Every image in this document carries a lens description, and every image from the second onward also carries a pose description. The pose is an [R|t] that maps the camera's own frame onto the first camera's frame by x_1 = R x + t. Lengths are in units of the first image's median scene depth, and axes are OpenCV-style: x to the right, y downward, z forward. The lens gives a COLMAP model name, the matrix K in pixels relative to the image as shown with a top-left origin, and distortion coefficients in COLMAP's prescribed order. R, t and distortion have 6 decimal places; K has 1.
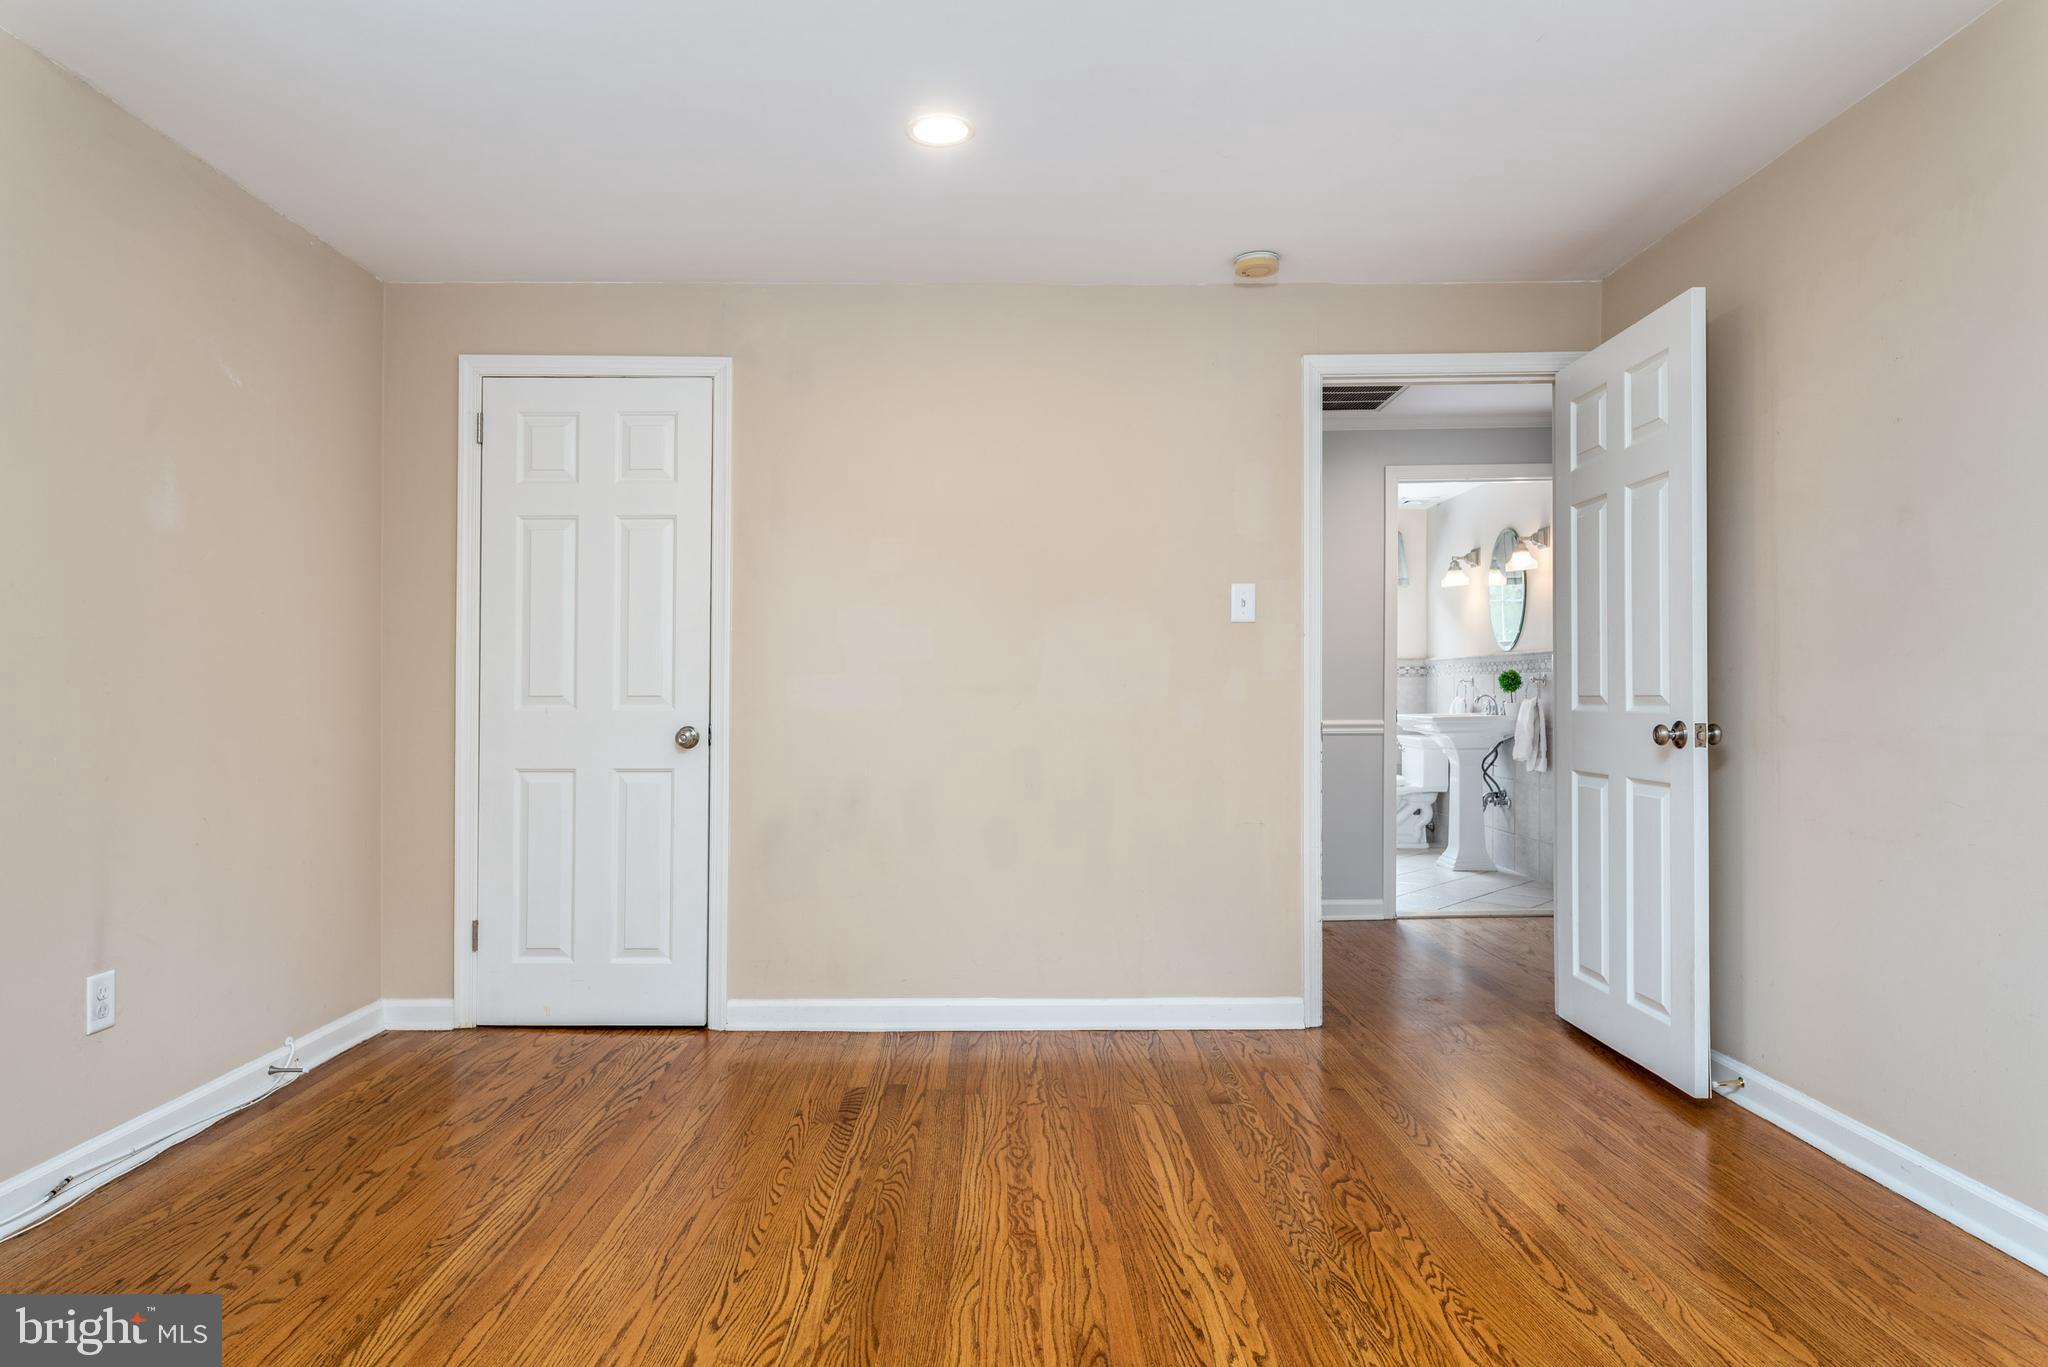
lens RADIAL K [[1192.7, 0, 1012.2], [0, 1192.7, 691.0], [0, 0, 1]] dist [0.000463, -0.001565]
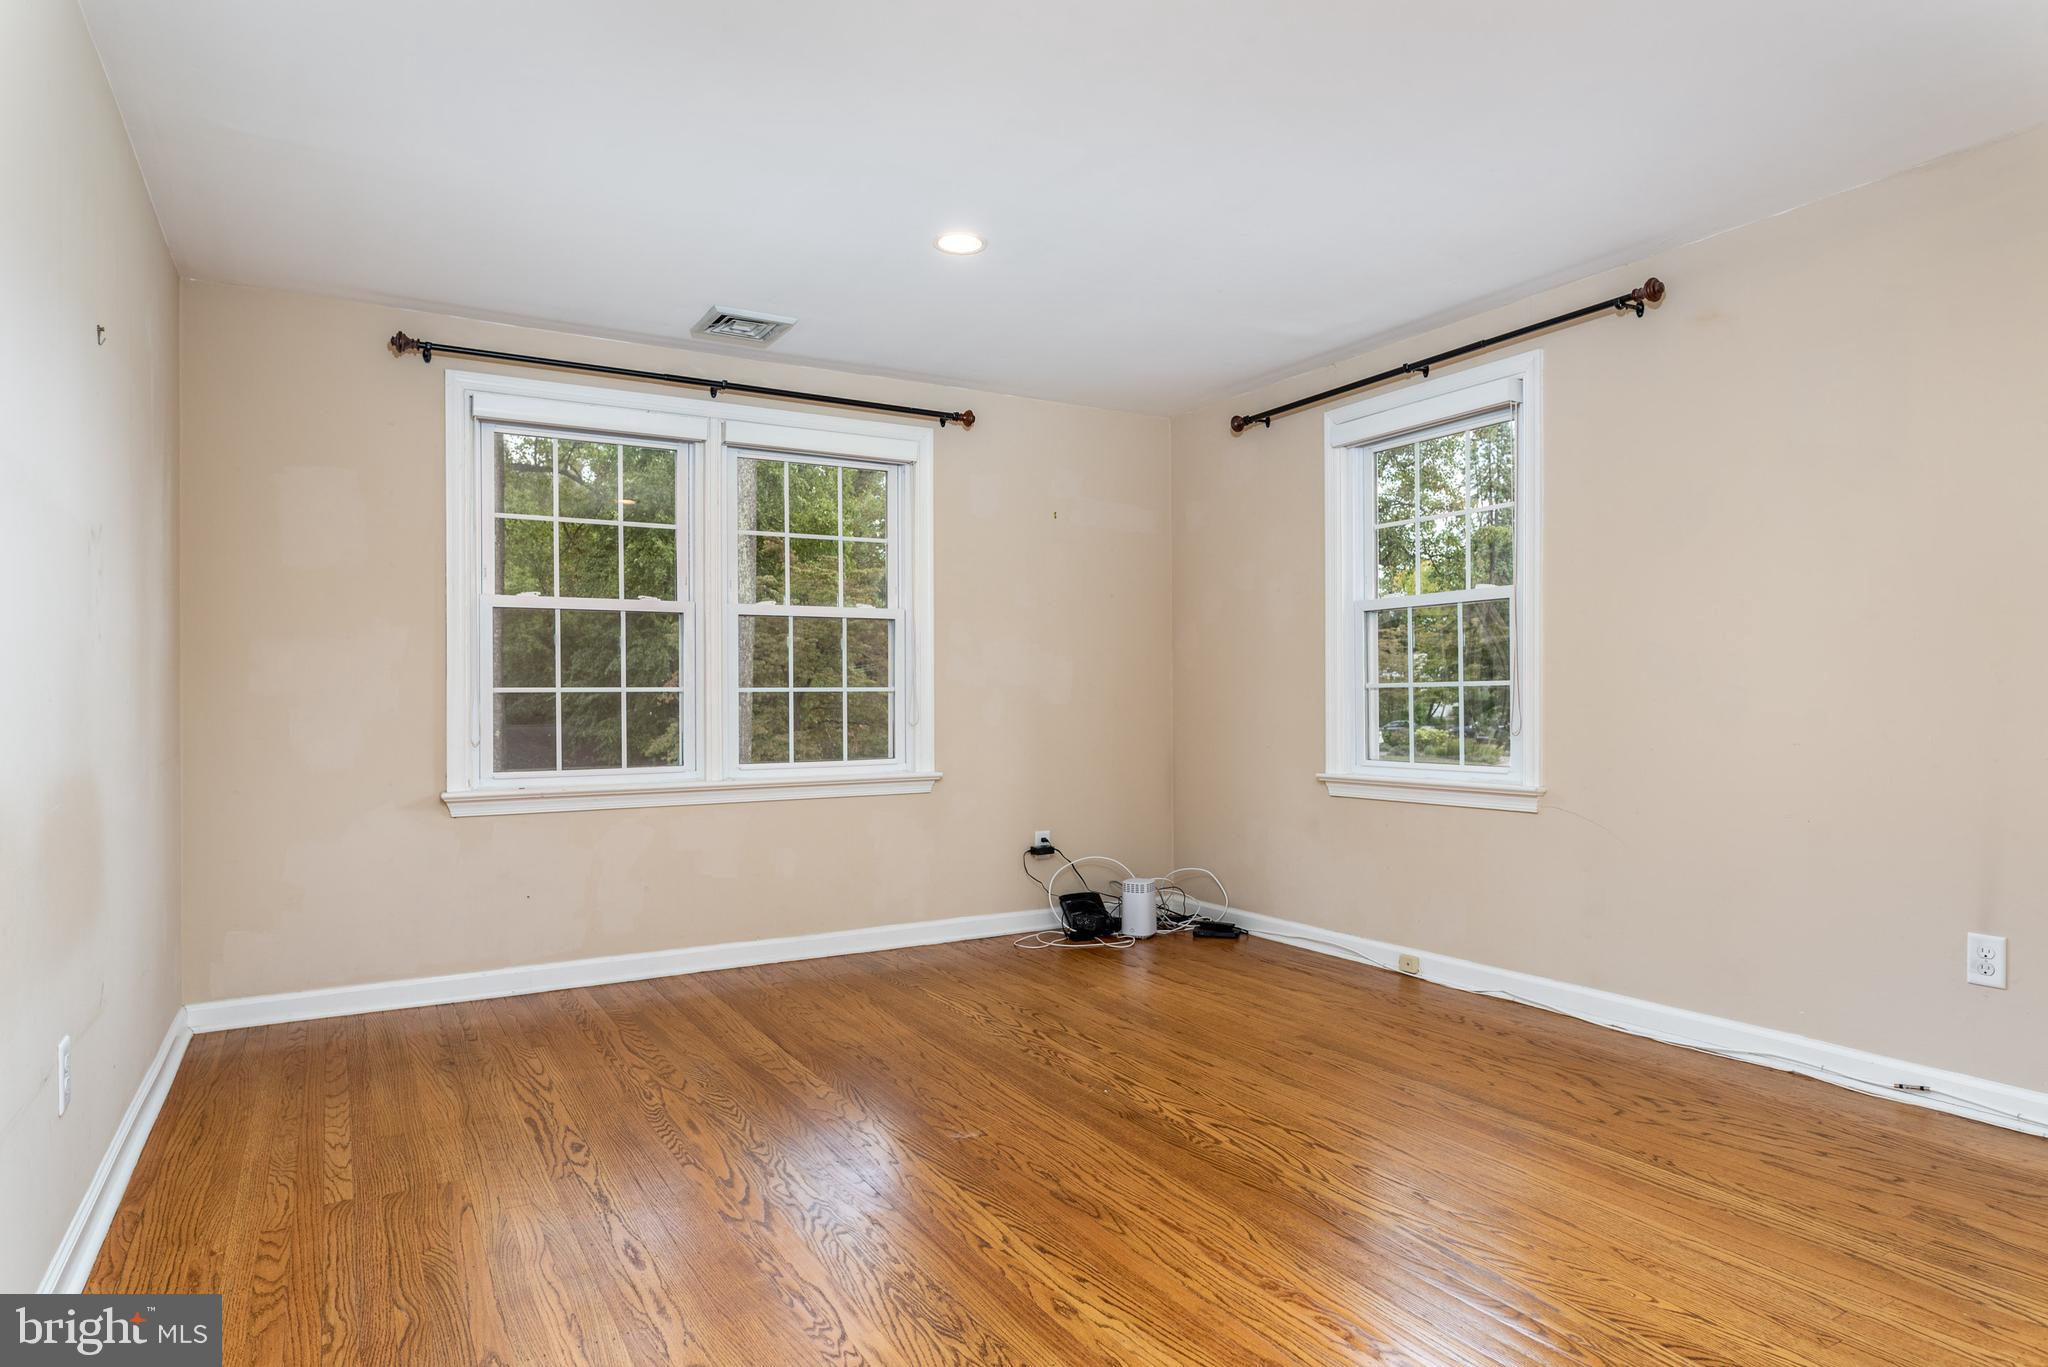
lens RADIAL K [[1192.7, 0, 1020.1], [0, 1192.7, 682.2], [0, 0, 1]] dist [0.000463, -0.001565]
pose [[-0.869011, 0.005517, -0.494762, 0.688619], [0.011458, 0.999894, -0.008976, 0.001351], [0.494661, -0.013469, -0.868982, 1.854265]]
